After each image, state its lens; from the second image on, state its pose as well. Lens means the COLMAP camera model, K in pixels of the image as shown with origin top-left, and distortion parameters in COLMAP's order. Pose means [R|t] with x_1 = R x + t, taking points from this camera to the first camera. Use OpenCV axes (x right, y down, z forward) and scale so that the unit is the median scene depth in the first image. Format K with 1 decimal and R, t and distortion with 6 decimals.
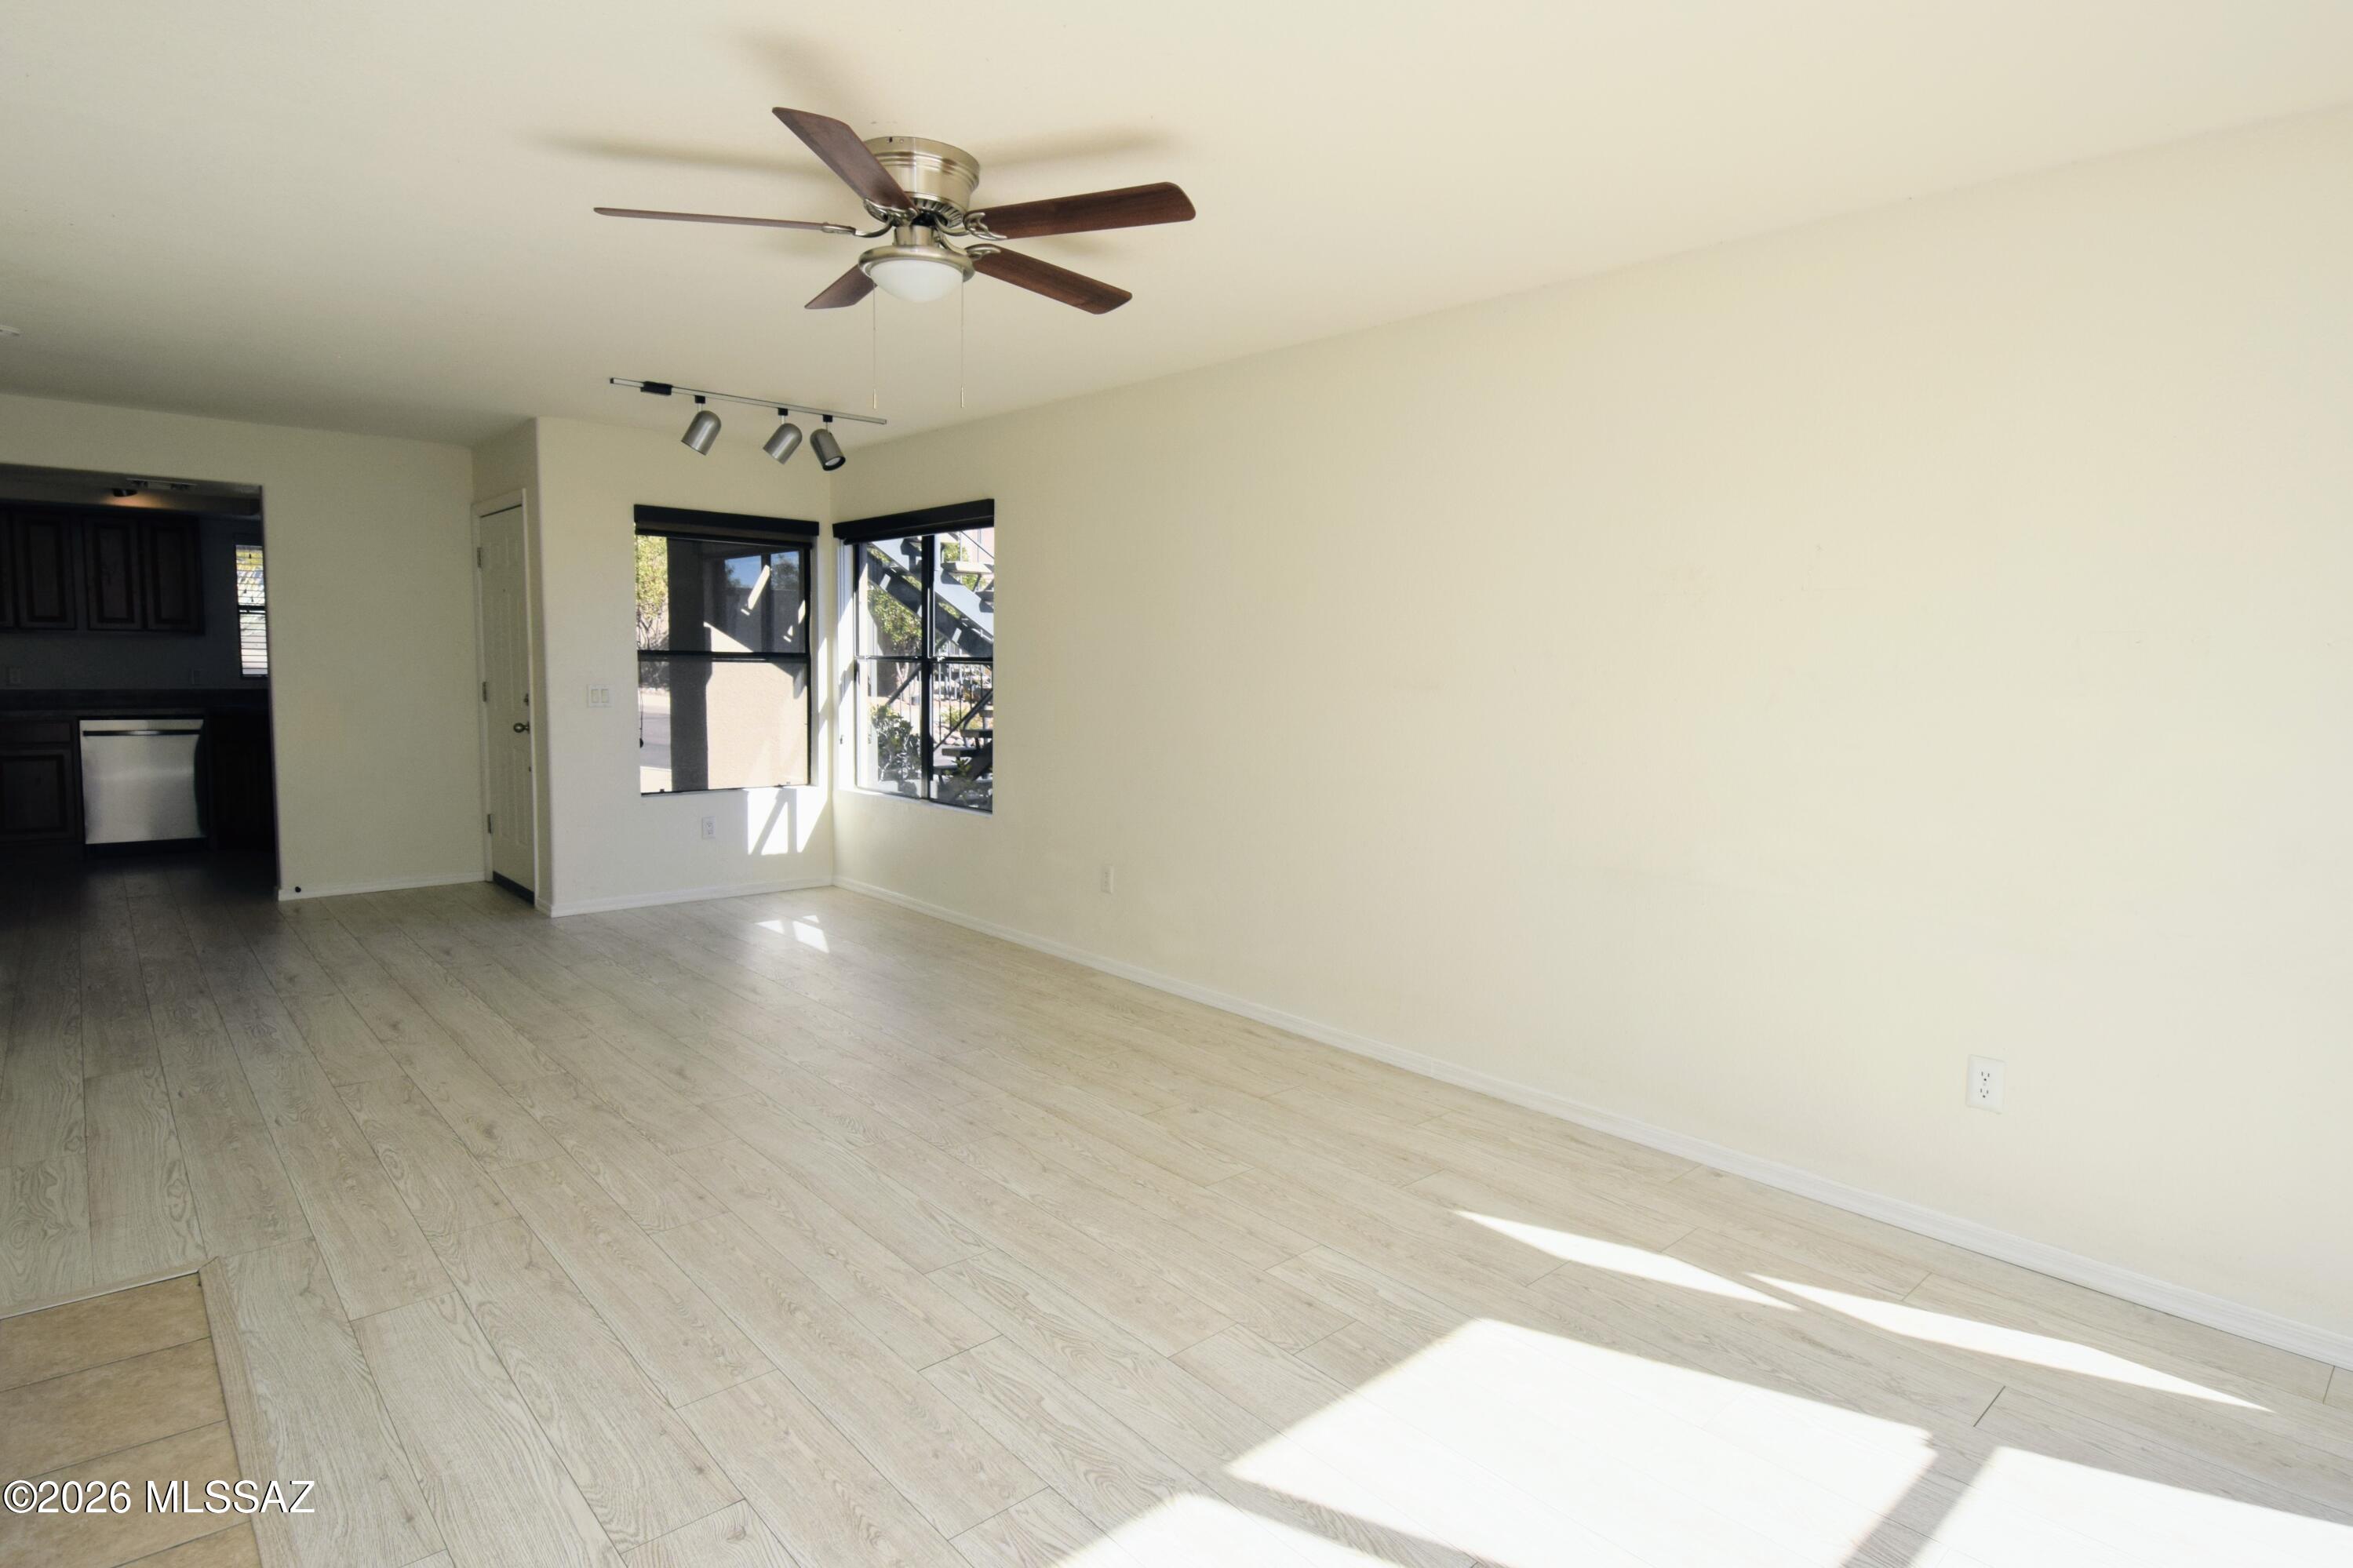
lens RADIAL K [[1234.4, 0, 1197.8], [0, 1234.4, 775.2], [0, 0, 1]] dist [0.021881, -0.027927]
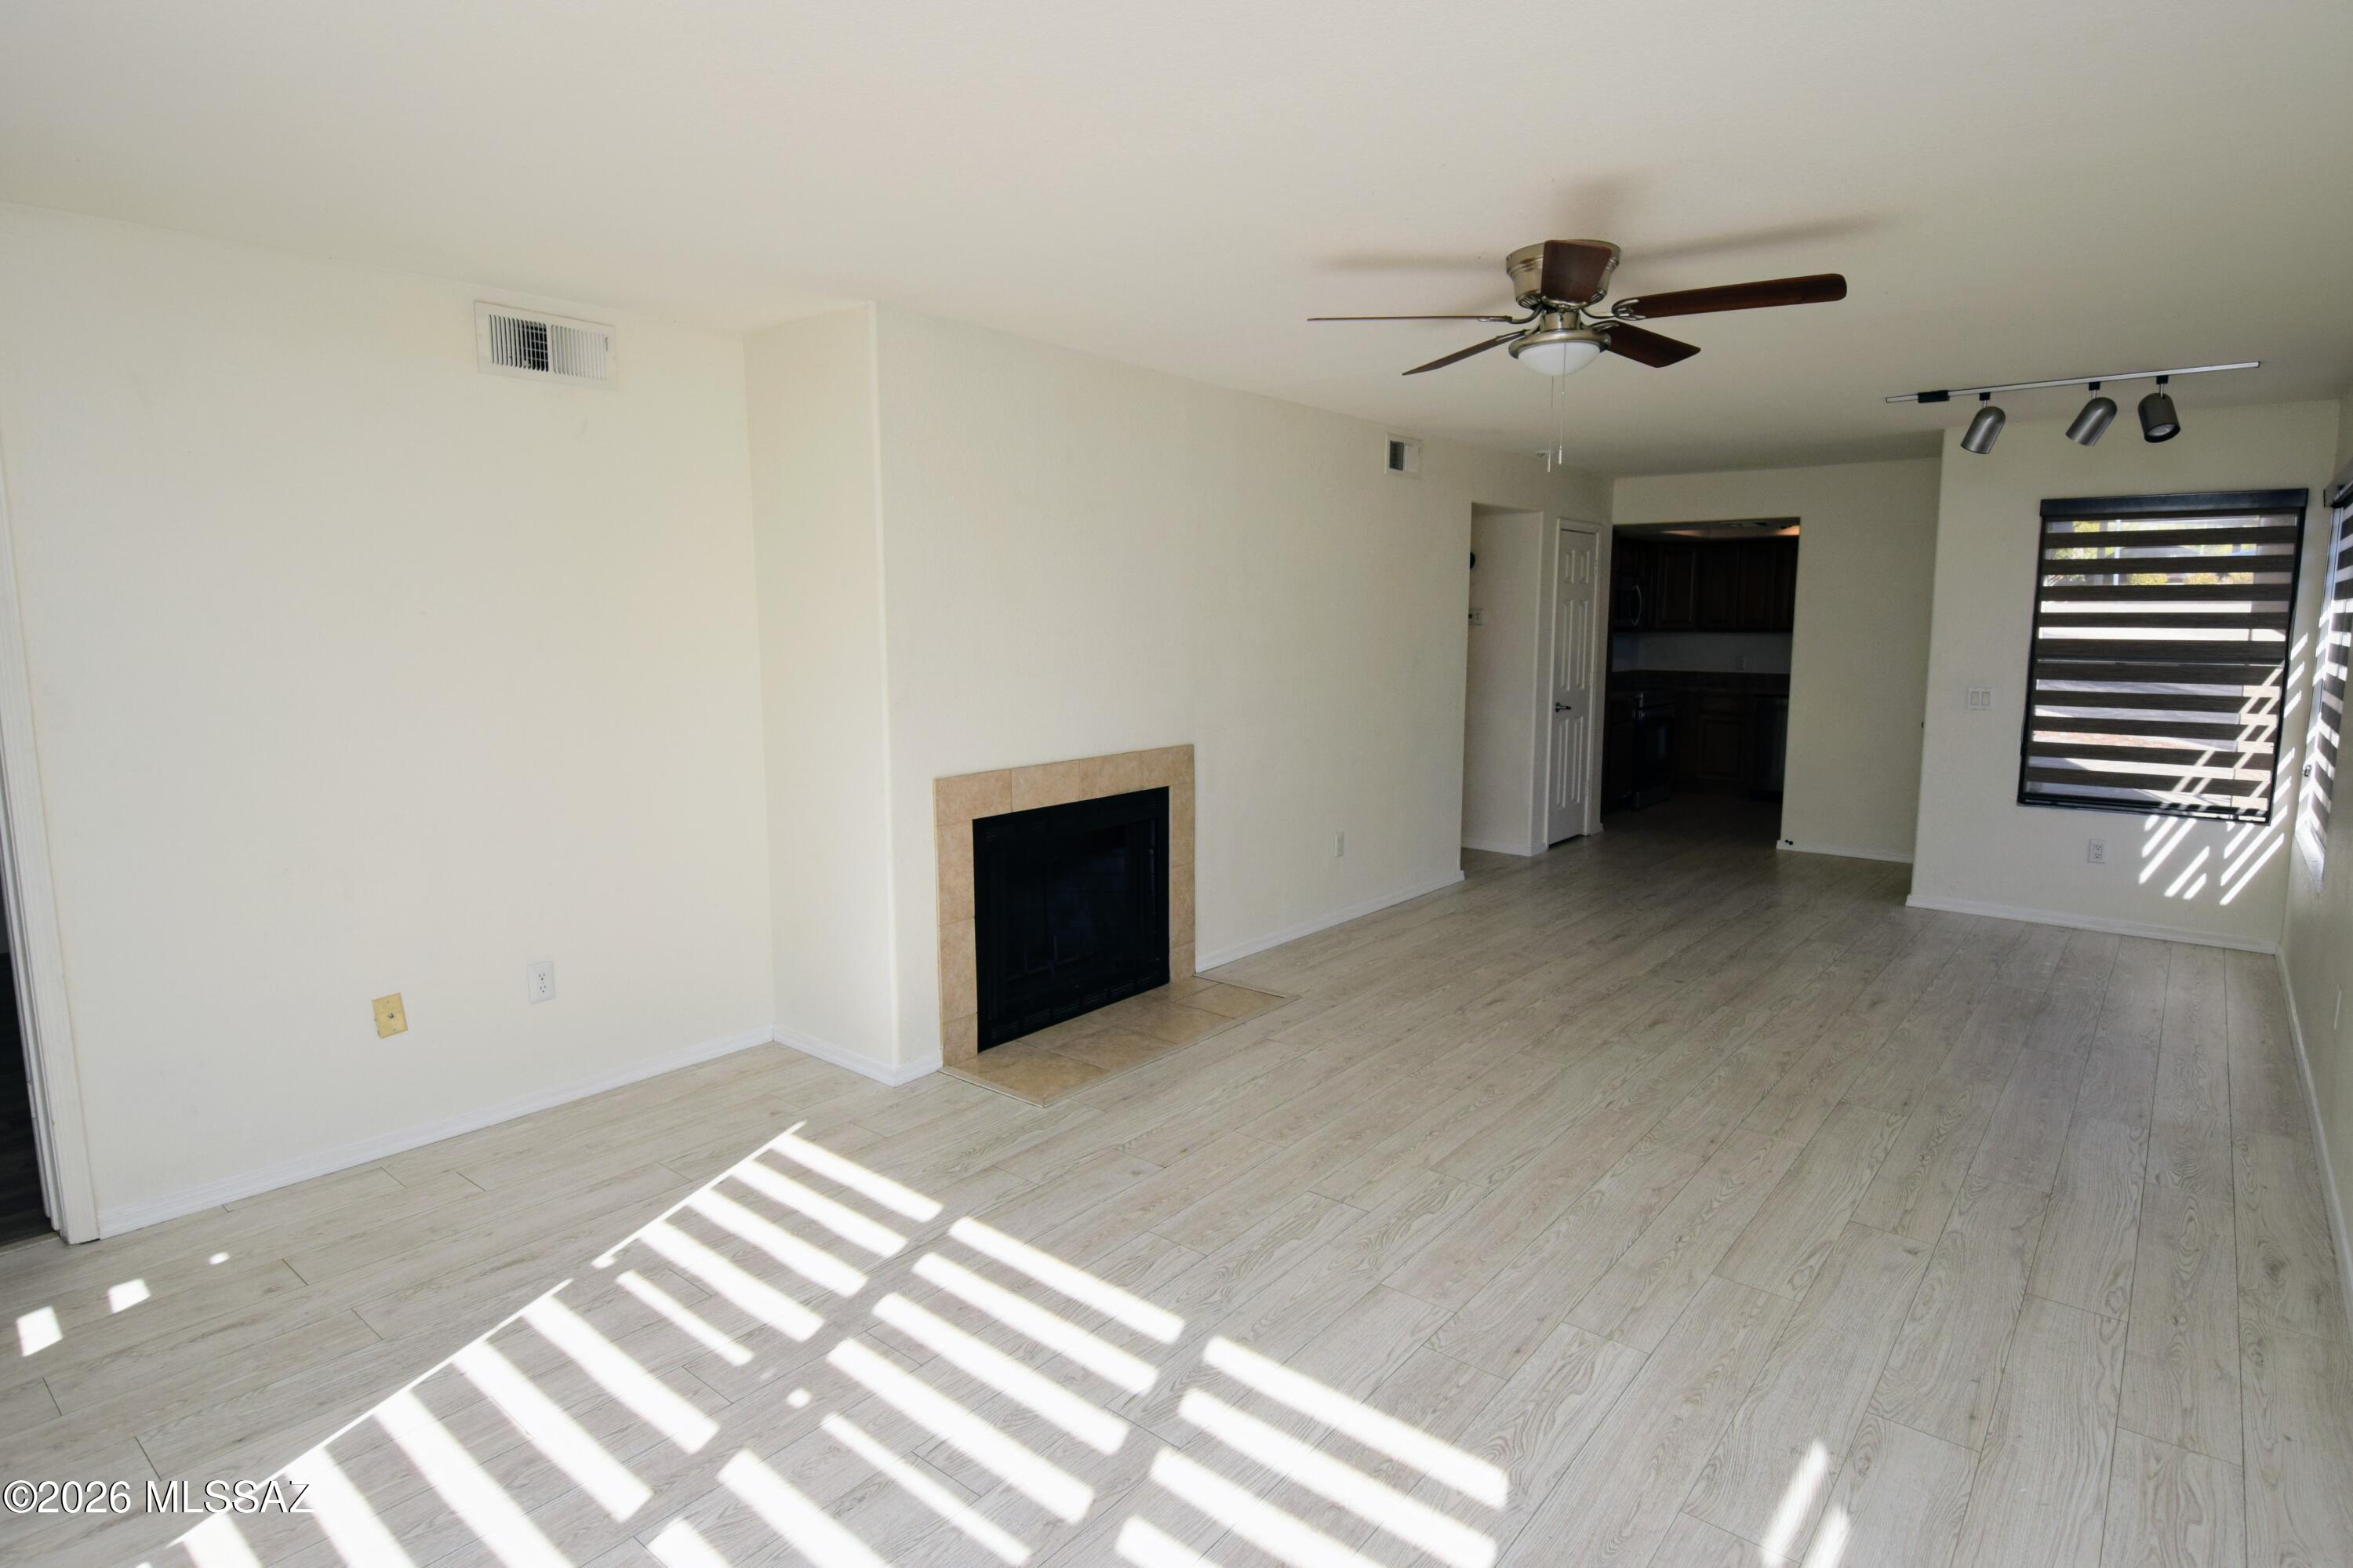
lens RADIAL K [[1221.7, 0, 1199.1], [0, 1221.7, 773.8], [0, 0, 1]] dist [0.019673, -0.025835]
pose [[0.147909, 0.109037, -0.982972, 0.694927], [-0.091165, 0.991175, 0.096229, -0.072580], [0.984790, 0.075380, 0.156544, 0.404633]]
